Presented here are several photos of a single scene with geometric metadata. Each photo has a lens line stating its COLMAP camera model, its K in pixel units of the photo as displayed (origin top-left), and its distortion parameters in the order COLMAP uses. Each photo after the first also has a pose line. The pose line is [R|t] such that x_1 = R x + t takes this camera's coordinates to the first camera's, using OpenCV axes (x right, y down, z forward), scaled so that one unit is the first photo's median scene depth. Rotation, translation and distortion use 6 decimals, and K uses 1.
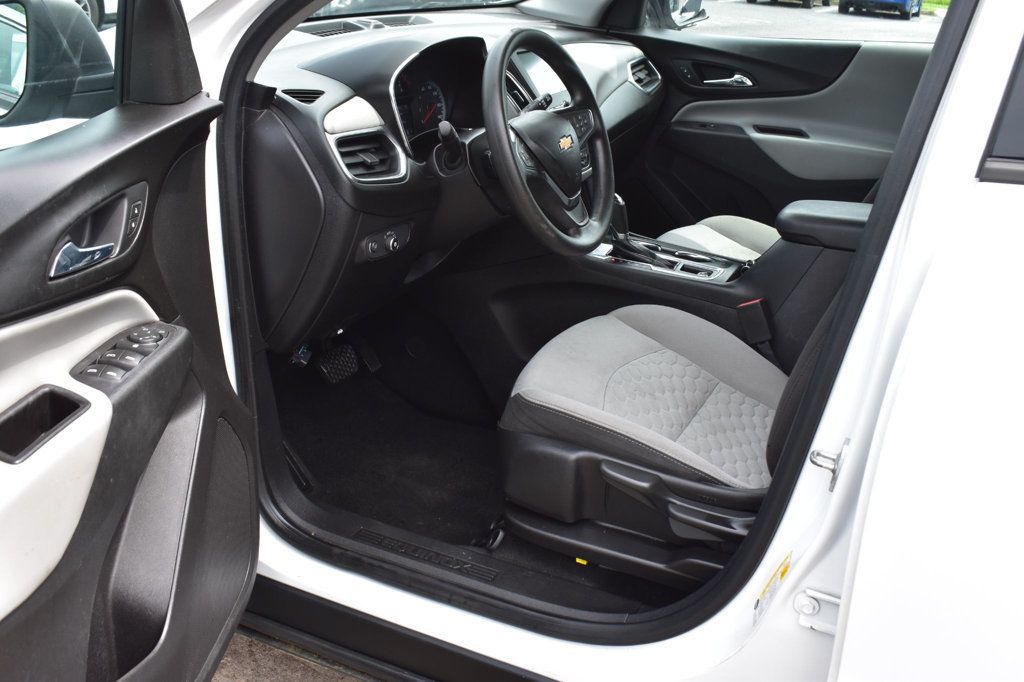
lens RADIAL K [[1017.3, 0, 513.4], [0, 1017.3, 342.0], [0, 0, 1]] dist [-0.085275, 0.000000]
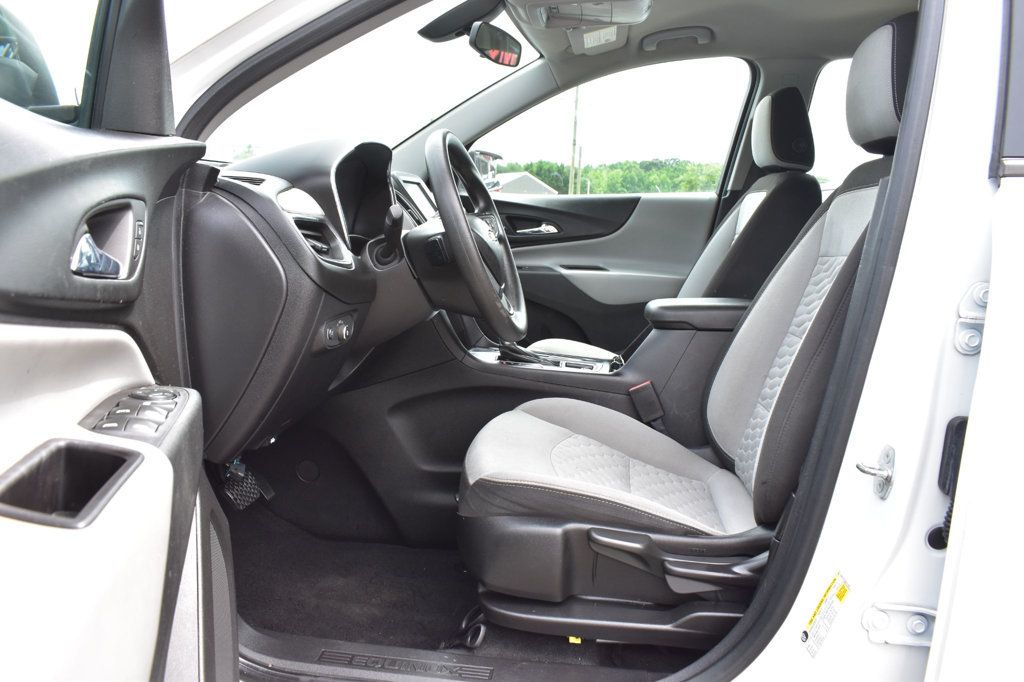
lens RADIAL K [[795.2, 0, 510.4], [0, 795.2, 341.9], [0, 0, 1]] dist [-0.106889, 0.029504]
pose [[0.945867, -0.059251, 0.319101, -0.209034], [0.122653, 0.975539, -0.182426, 0.066432], [-0.300487, 0.211689, 0.929998, 0.261559]]
